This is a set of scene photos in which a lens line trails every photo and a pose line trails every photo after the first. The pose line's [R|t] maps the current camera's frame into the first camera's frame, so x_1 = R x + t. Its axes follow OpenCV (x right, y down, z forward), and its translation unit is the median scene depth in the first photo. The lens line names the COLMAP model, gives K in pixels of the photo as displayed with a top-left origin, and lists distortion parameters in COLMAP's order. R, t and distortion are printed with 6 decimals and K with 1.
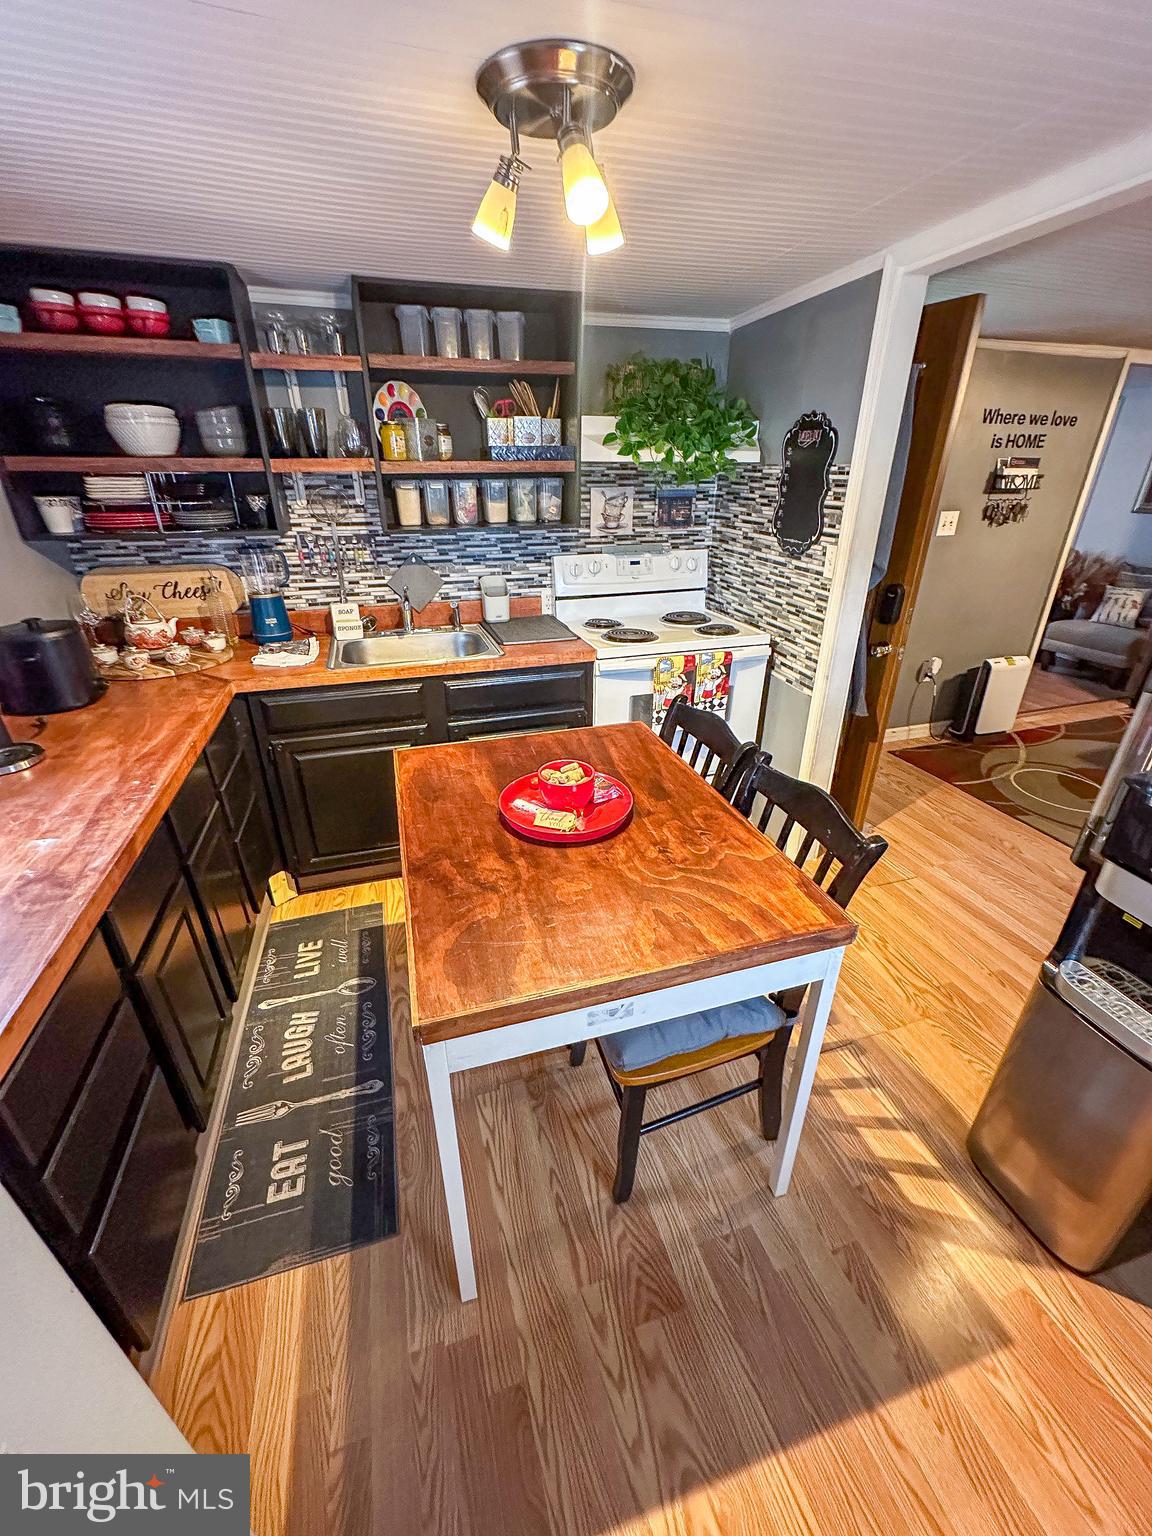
lens RADIAL K [[613.5, 0, 576.0], [0, 613.5, 765.4], [0, 0, 1]] dist [-0.001209, 0.000480]
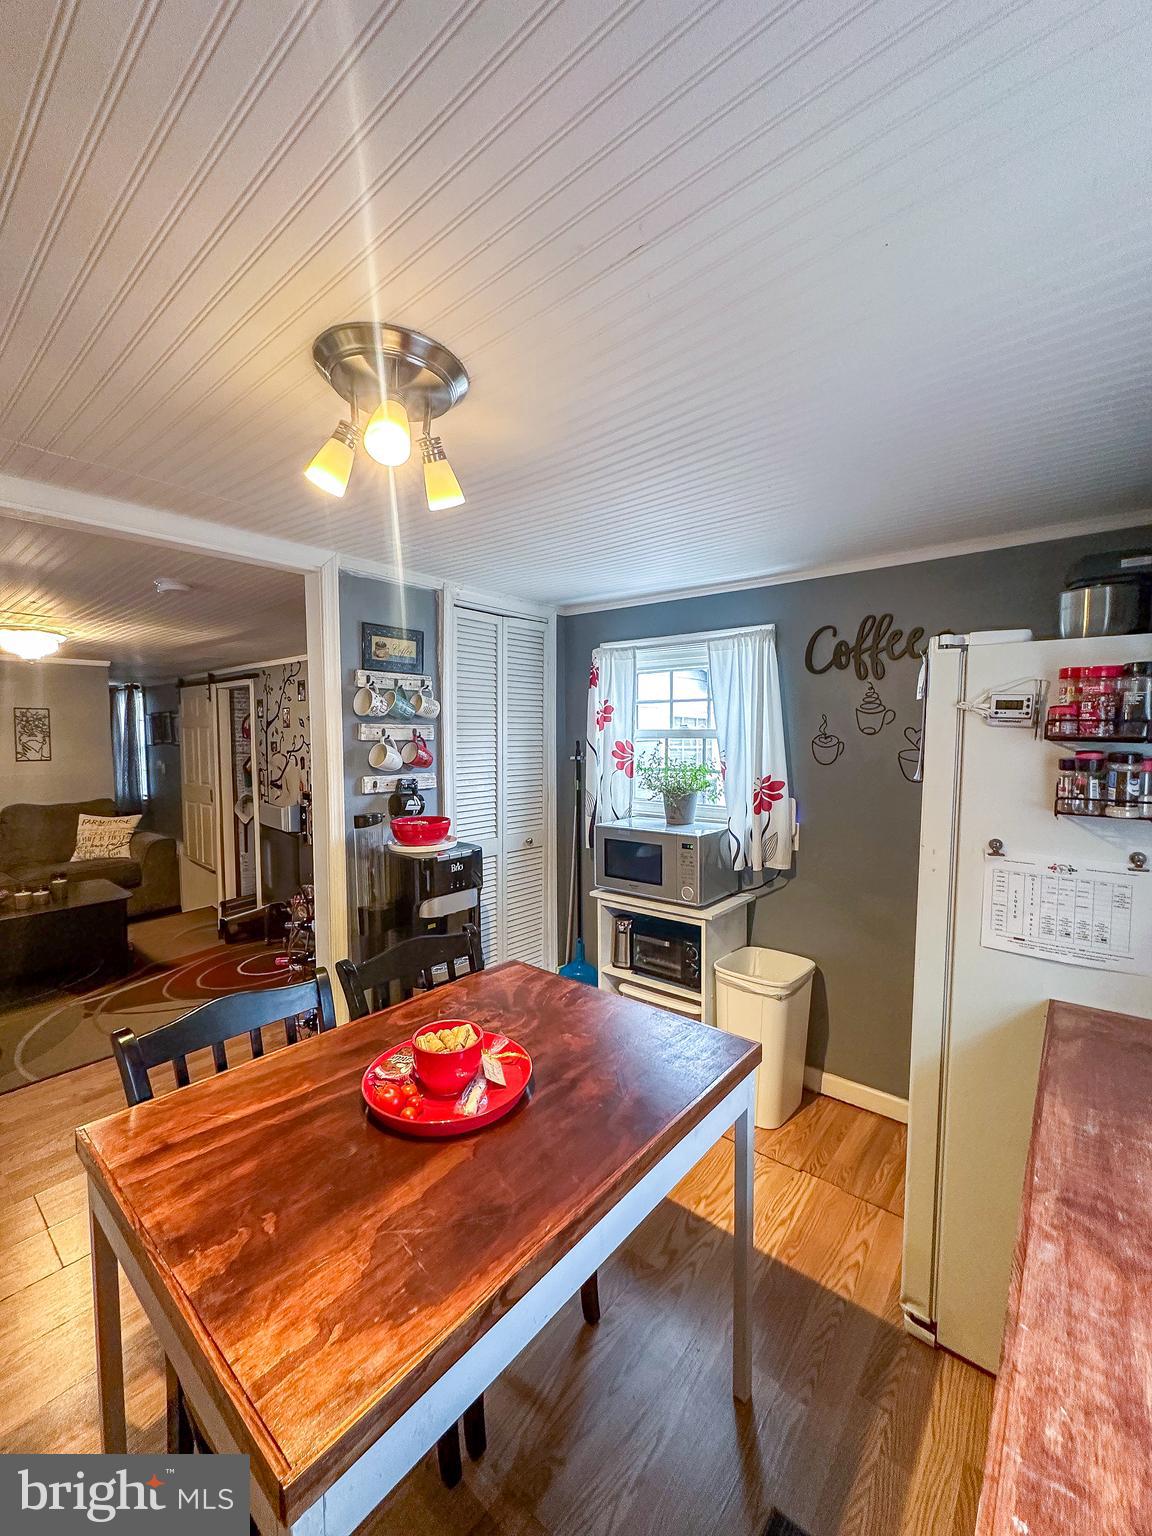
lens RADIAL K [[615.4, 0, 576.7], [0, 615.4, 766.1], [0, 0, 1]] dist [-0.005923, 0.001975]
pose [[-0.548792, -0.041736, 0.834916, -0.457601], [0.367078, 0.885281, 0.285535, -0.280517], [-0.751053, 0.463179, -0.470515, 0.639904]]
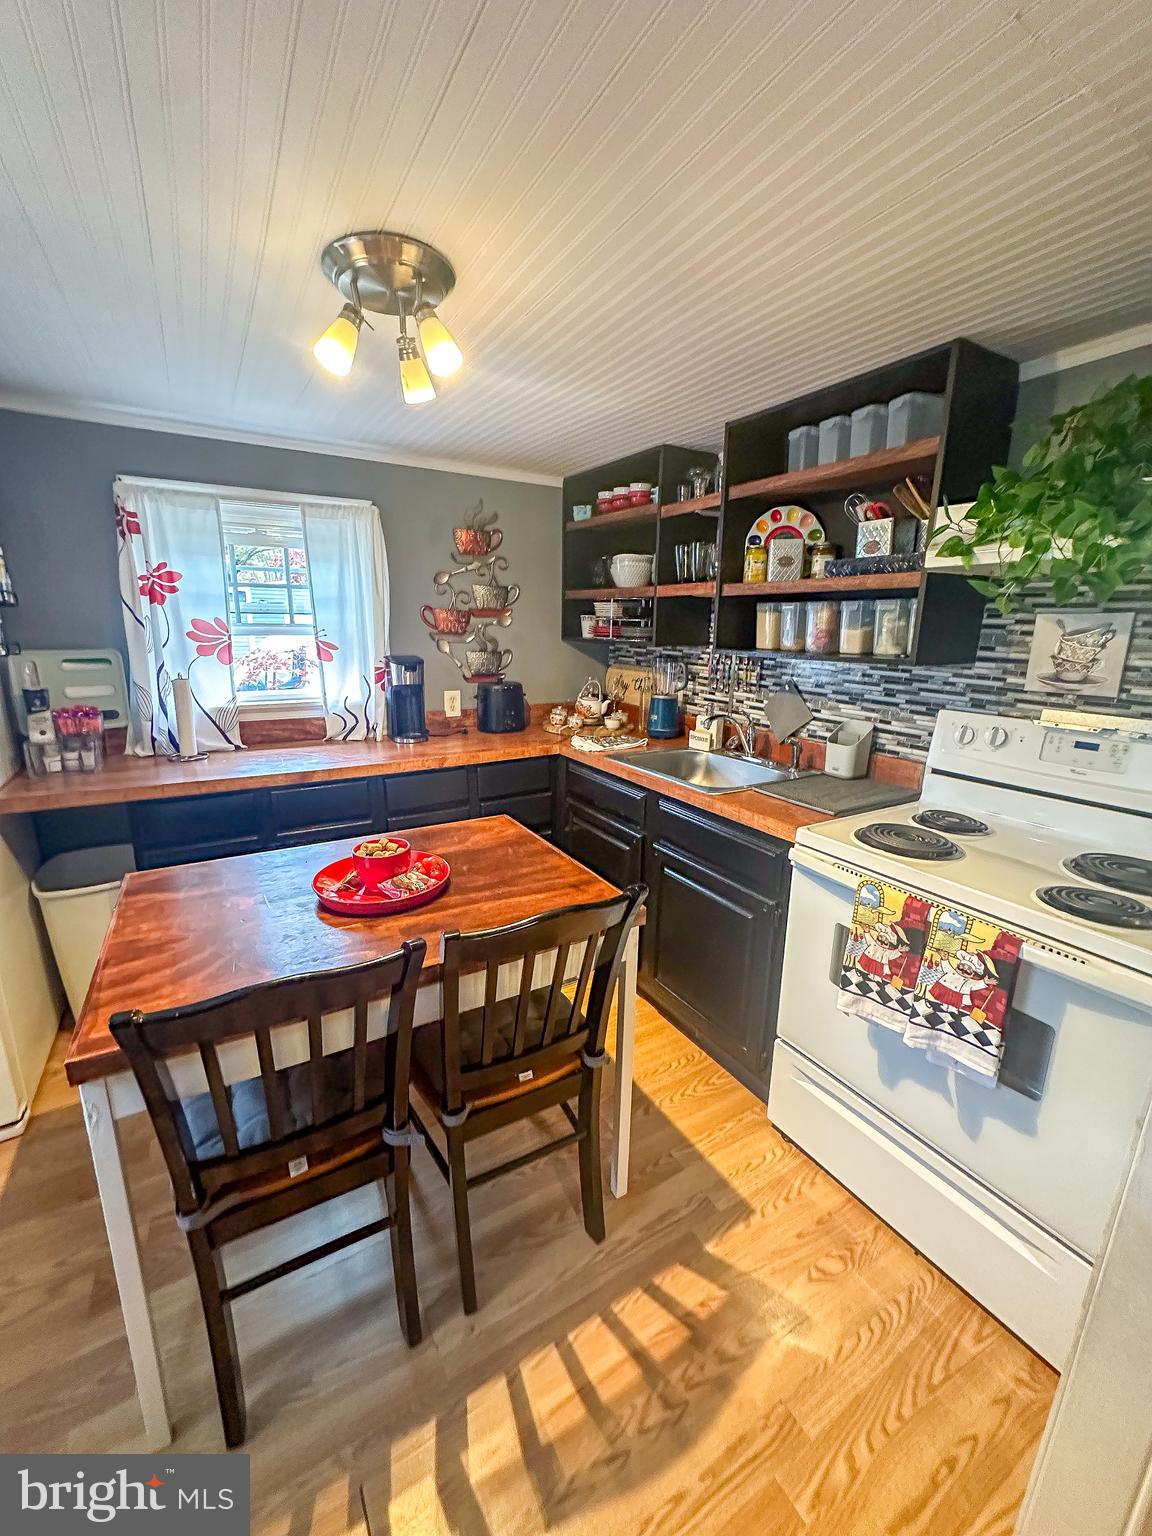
lens RADIAL K [[615.4, 0, 576.7], [0, 615.4, 766.1], [0, 0, 1]] dist [-0.005923, 0.001975]
pose [[0.238153, 0.228445, -0.943979, 0.583347], [-0.433719, 0.894662, 0.107089, -0.210796], [0.869006, 0.383918, 0.312148, 0.535127]]
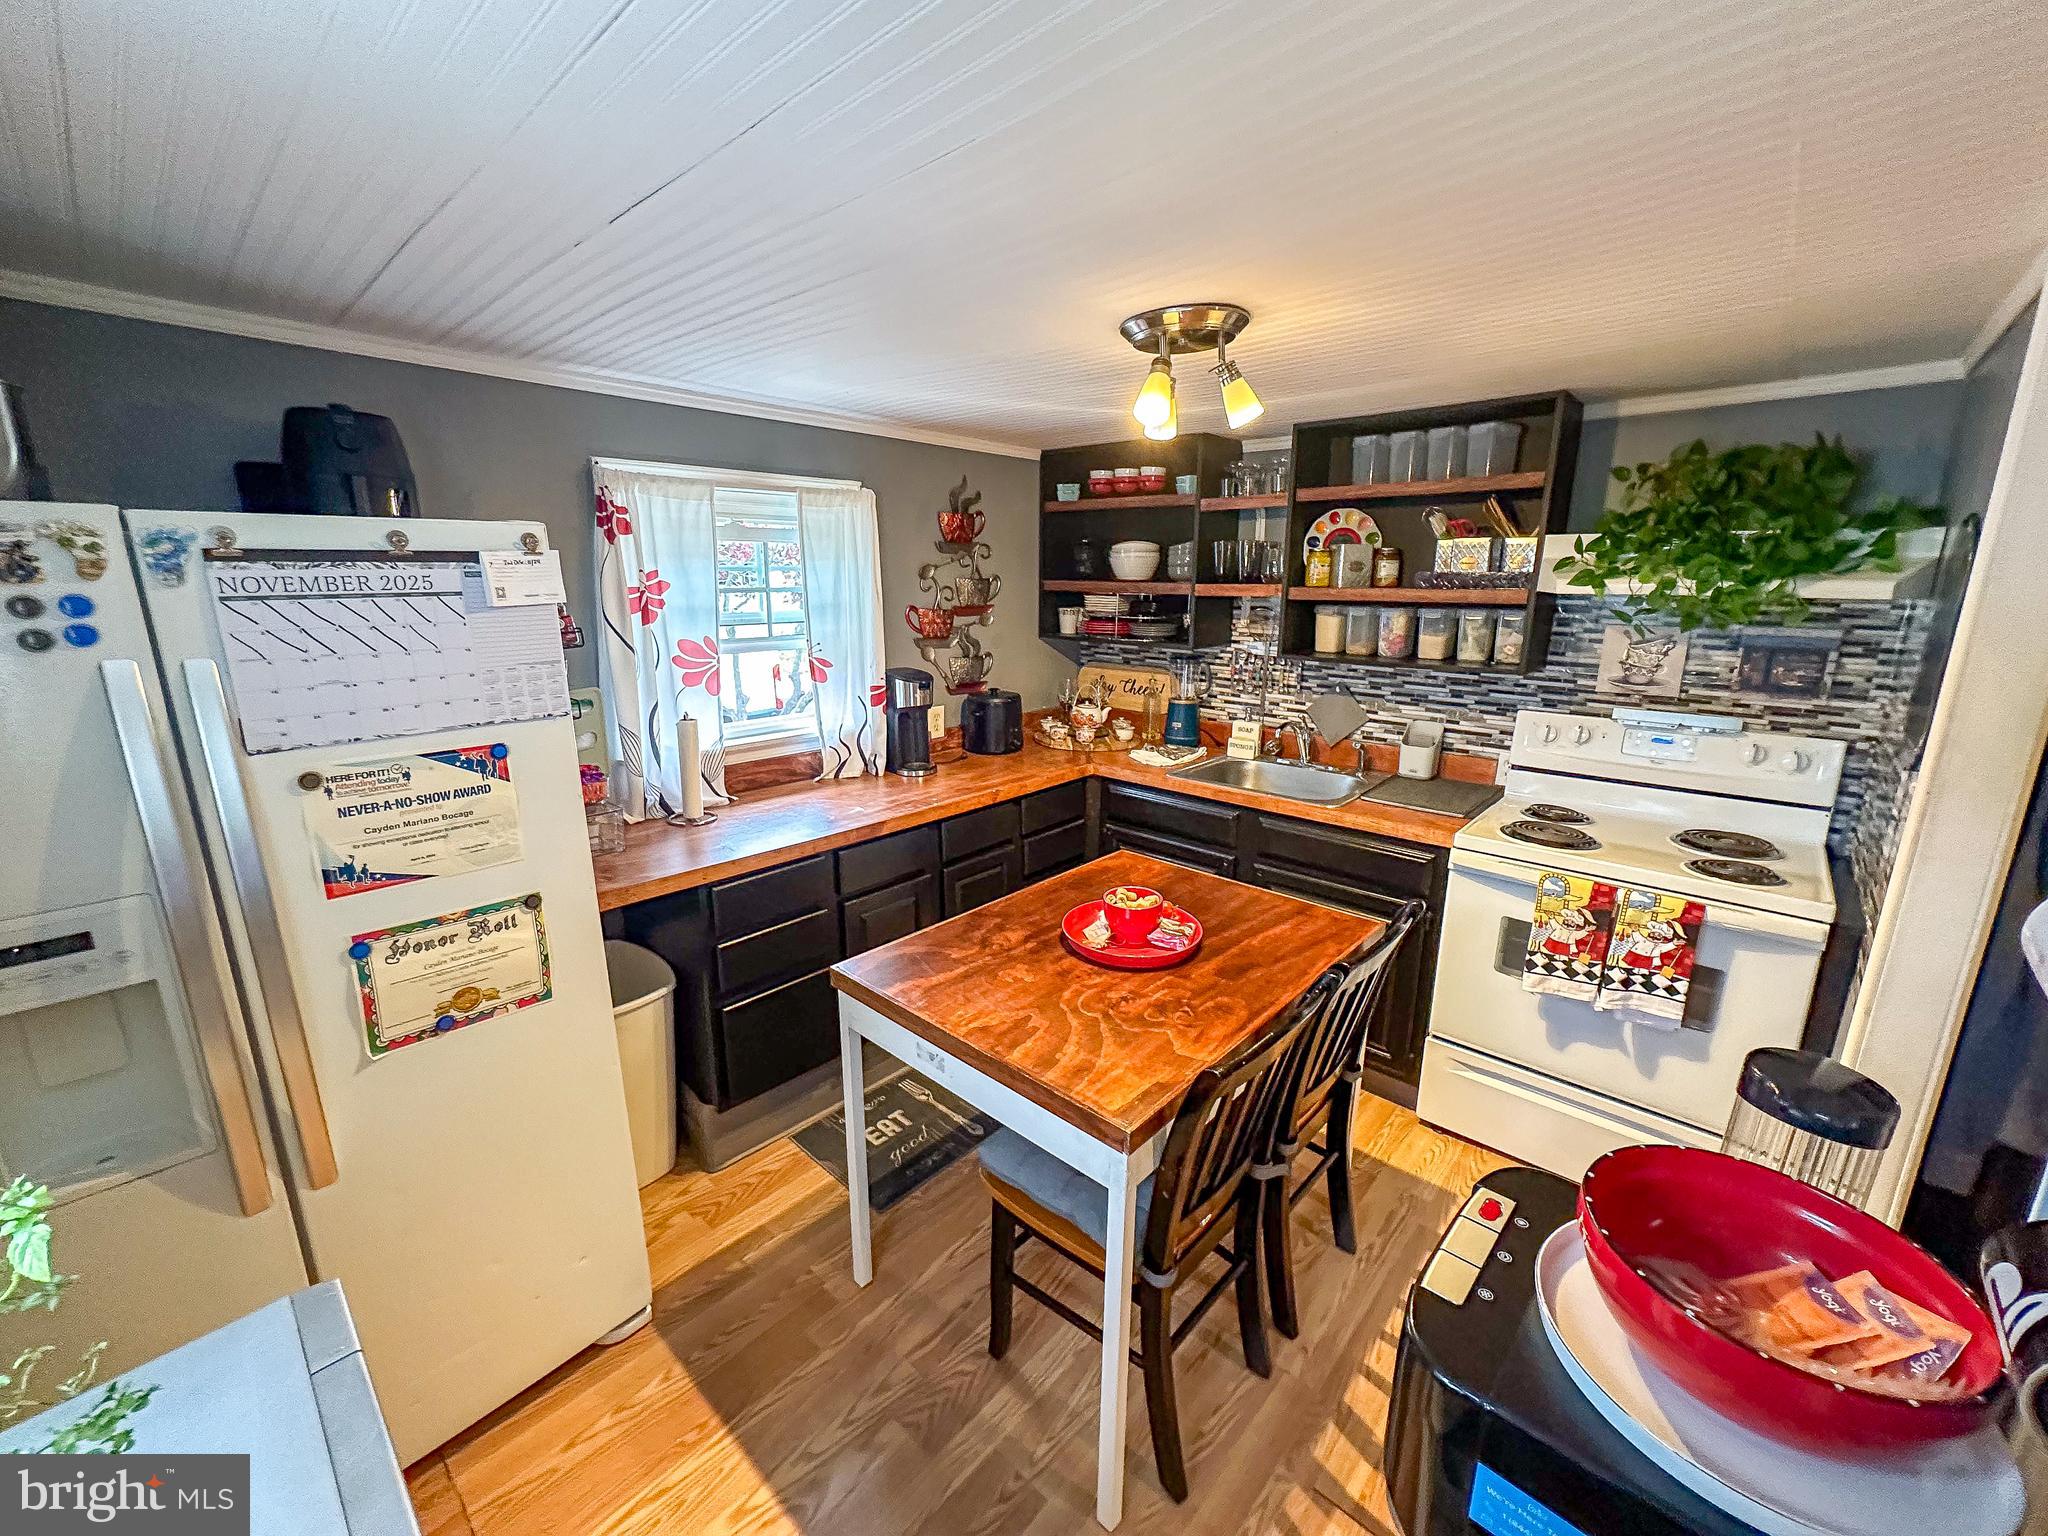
lens RADIAL K [[819.2, 0, 1028.4], [0, 819.2, 767.0], [0, 0, 1]] dist [-0.006246, 0.002033]
pose [[0.509366, 0.202906, -0.836287, 0.551484], [-0.377642, 0.925936, -0.005357, -0.064475], [0.773261, 0.318546, 0.548266, 0.058258]]
